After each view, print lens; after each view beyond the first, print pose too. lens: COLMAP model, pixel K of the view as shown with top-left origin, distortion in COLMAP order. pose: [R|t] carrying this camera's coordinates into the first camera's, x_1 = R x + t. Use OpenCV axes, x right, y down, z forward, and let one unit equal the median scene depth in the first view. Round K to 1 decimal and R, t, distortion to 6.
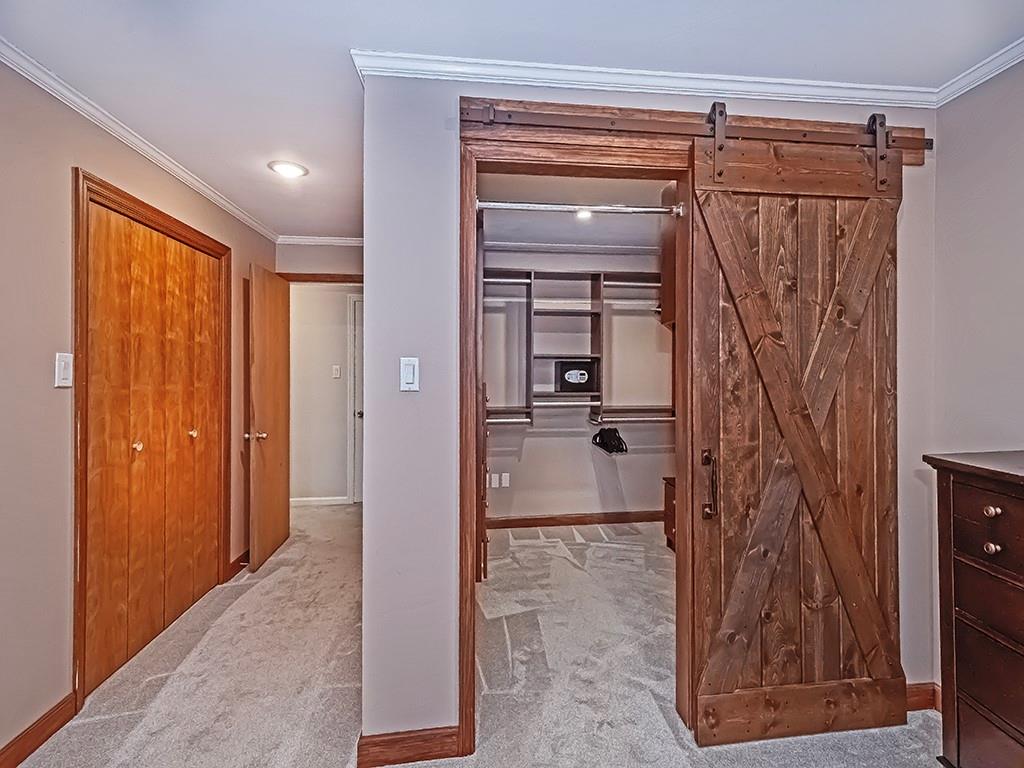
lens RADIAL K [[471.0, 0, 531.8], [0, 471.0, 386.8], [0, 0, 1]] dist [0.001501, -0.000323]
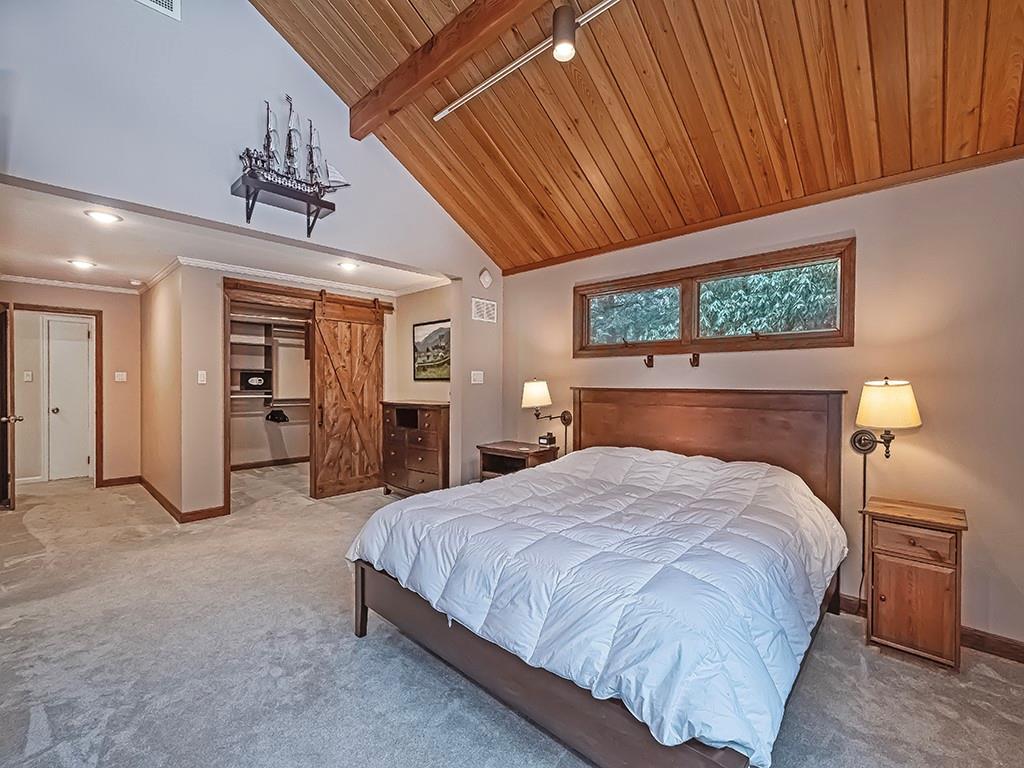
lens RADIAL K [[471.0, 0, 531.8], [0, 471.0, 386.8], [0, 0, 1]] dist [0.001501, -0.000323]
pose [[0.770111, 0.002053, 0.637907, -0.487833], [0.012706, 0.999747, -0.018556, 0.092983], [-0.637783, 0.022396, 0.769890, -2.103511]]
